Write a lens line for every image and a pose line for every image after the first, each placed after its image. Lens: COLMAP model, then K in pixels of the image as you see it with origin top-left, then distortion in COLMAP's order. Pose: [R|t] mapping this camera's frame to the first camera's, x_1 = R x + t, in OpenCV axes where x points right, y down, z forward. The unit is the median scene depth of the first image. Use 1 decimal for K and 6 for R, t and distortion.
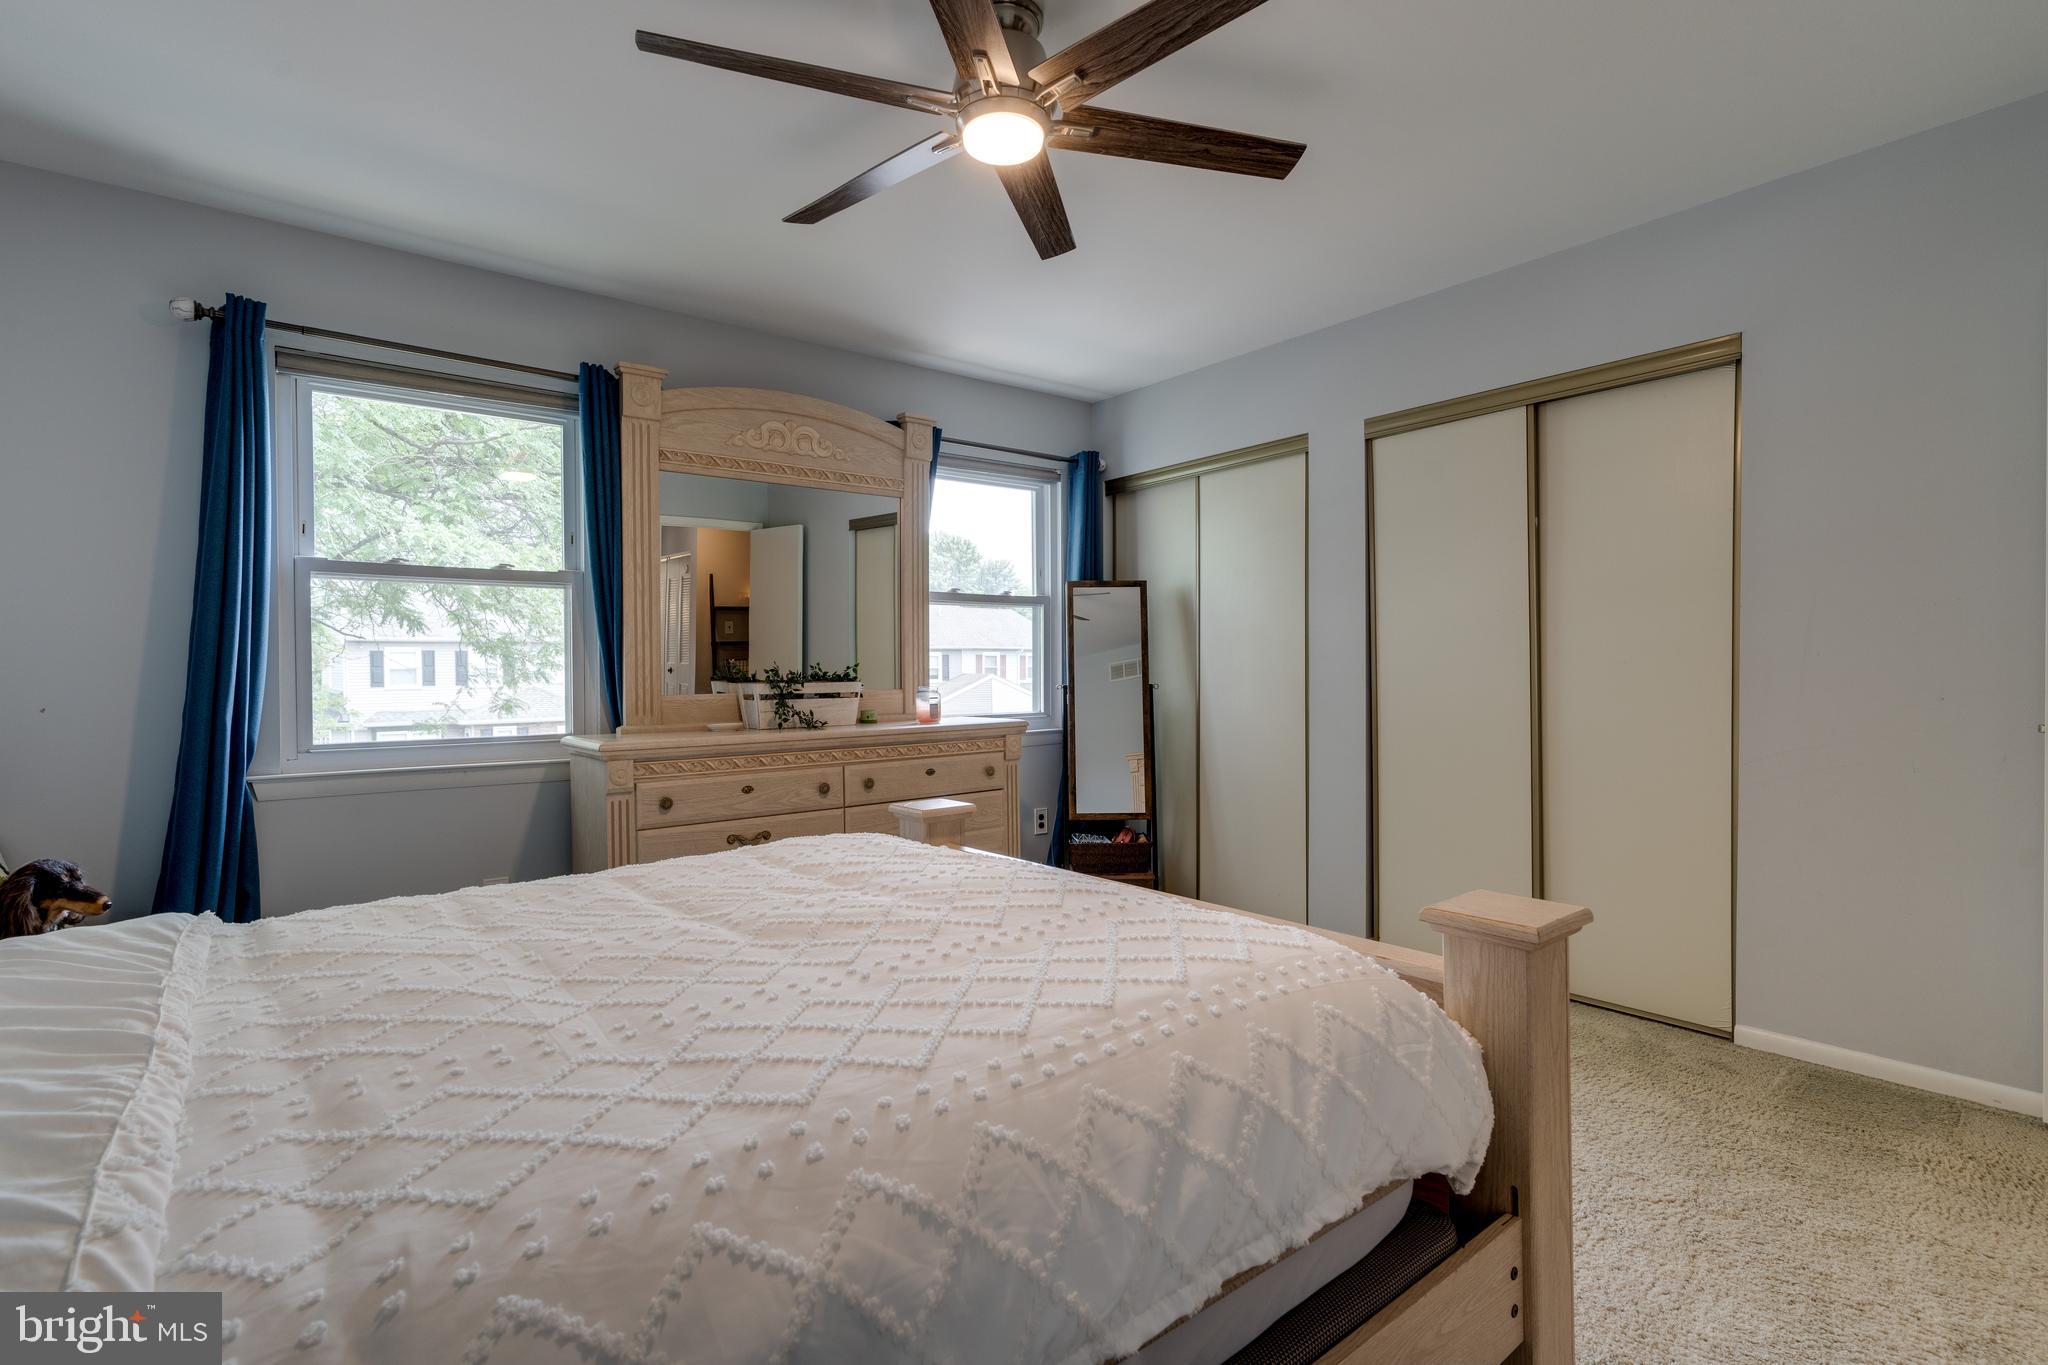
lens RADIAL K [[972.4, 0, 1024.0], [0, 972.4, 682.5], [0, 0, 1]] dist [-0.000485, -0.000020]
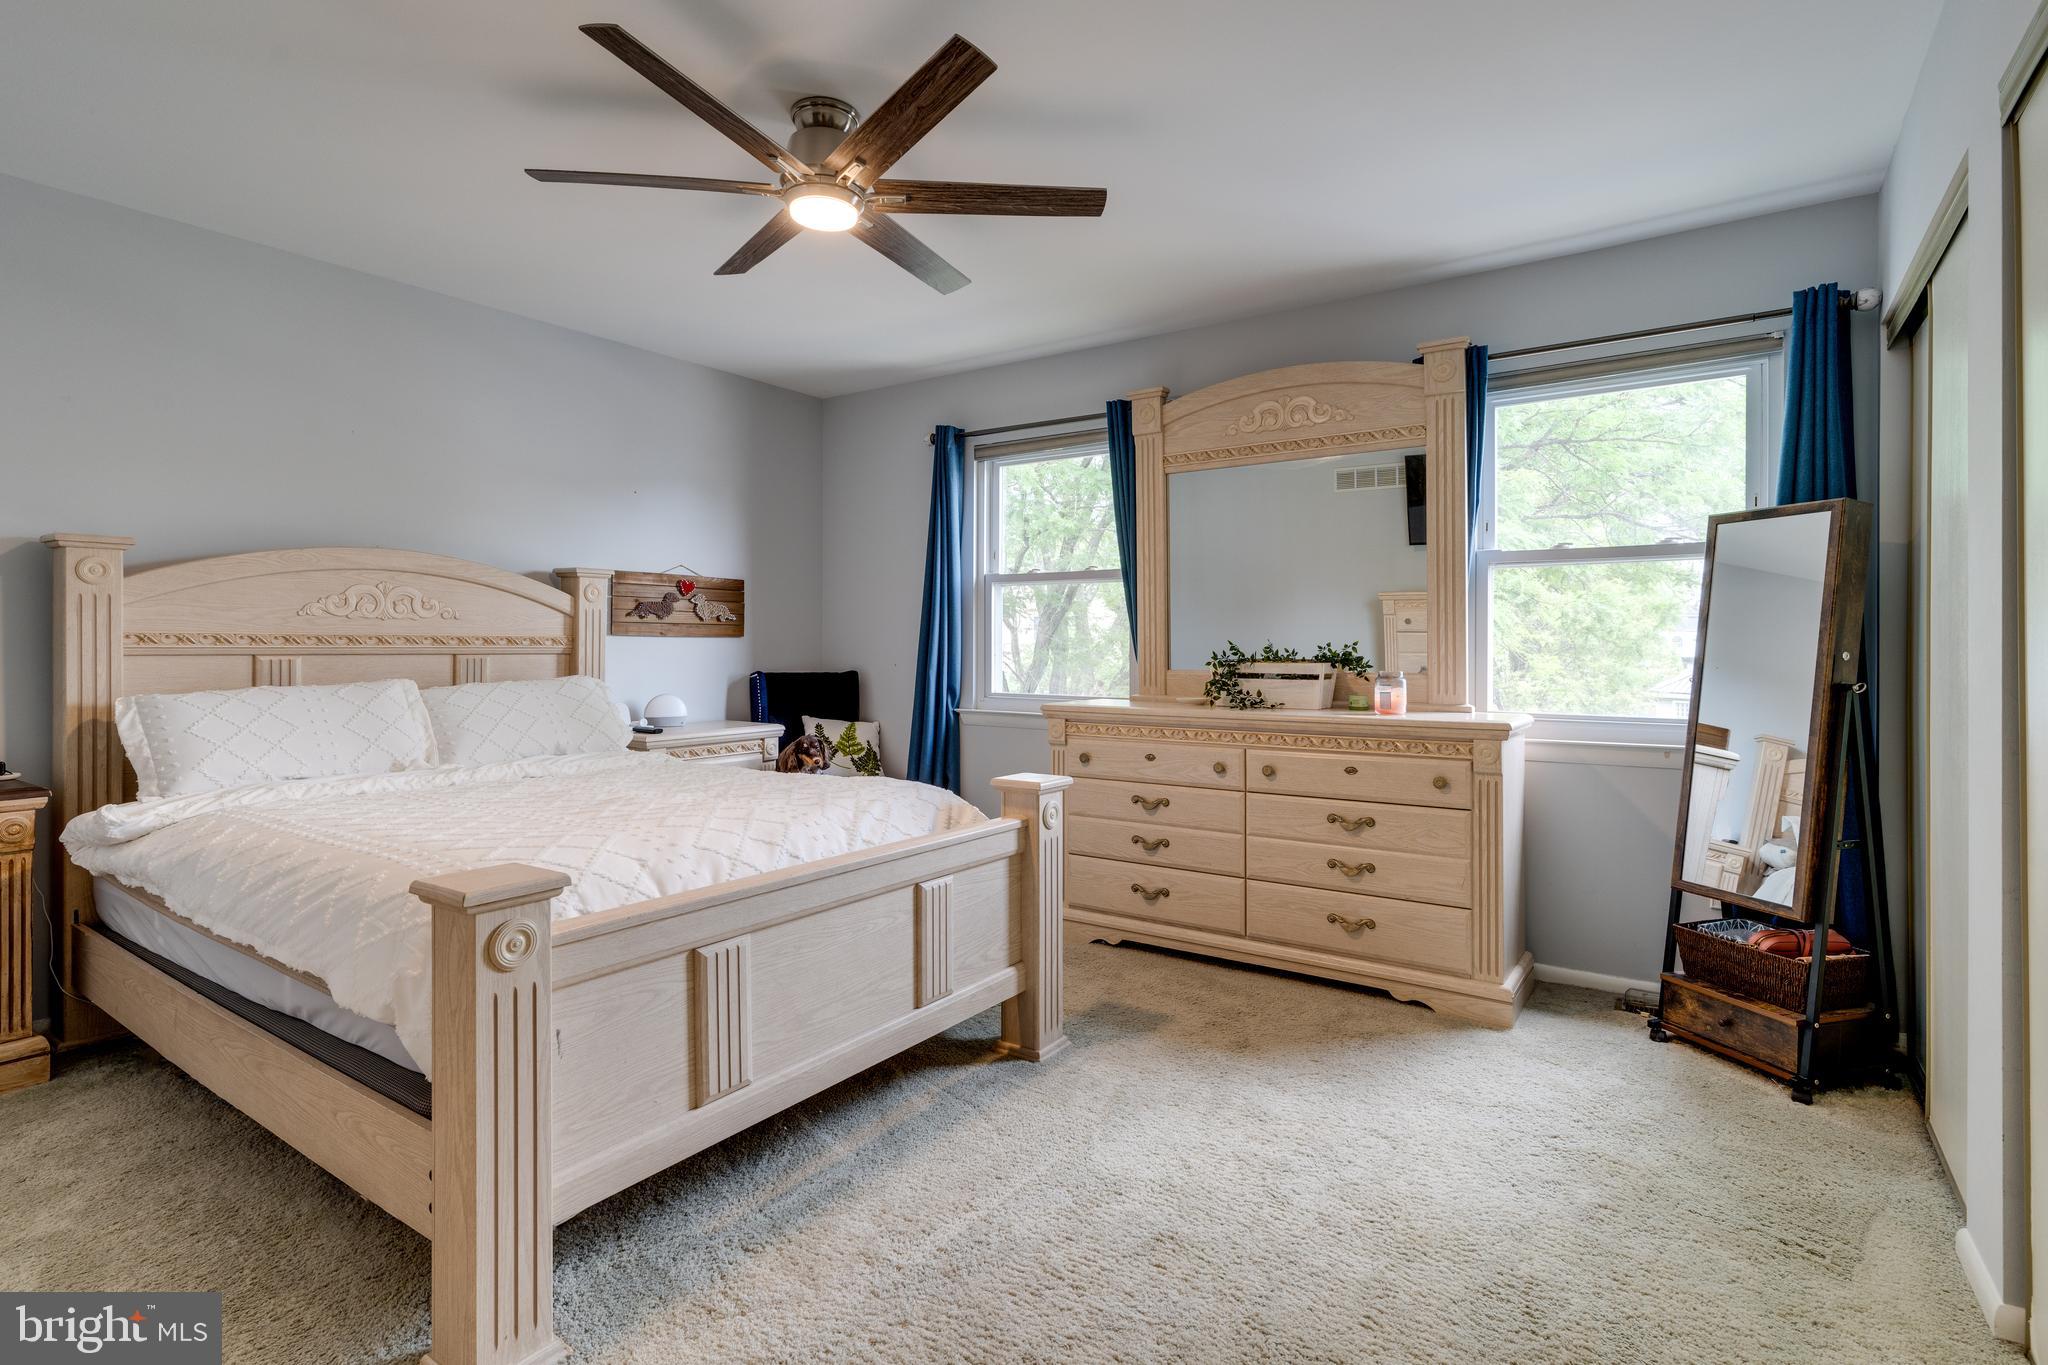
lens RADIAL K [[988.2, 0, 1026.5], [0, 988.2, 660.4], [0, 0, 1]] dist [0.002061, 0.000567]
pose [[0.290092, 0.027219, -0.956612, 0.705803], [-0.016516, 0.999589, 0.023434, -0.022809], [0.956856, 0.009002, 0.290423, 0.506105]]
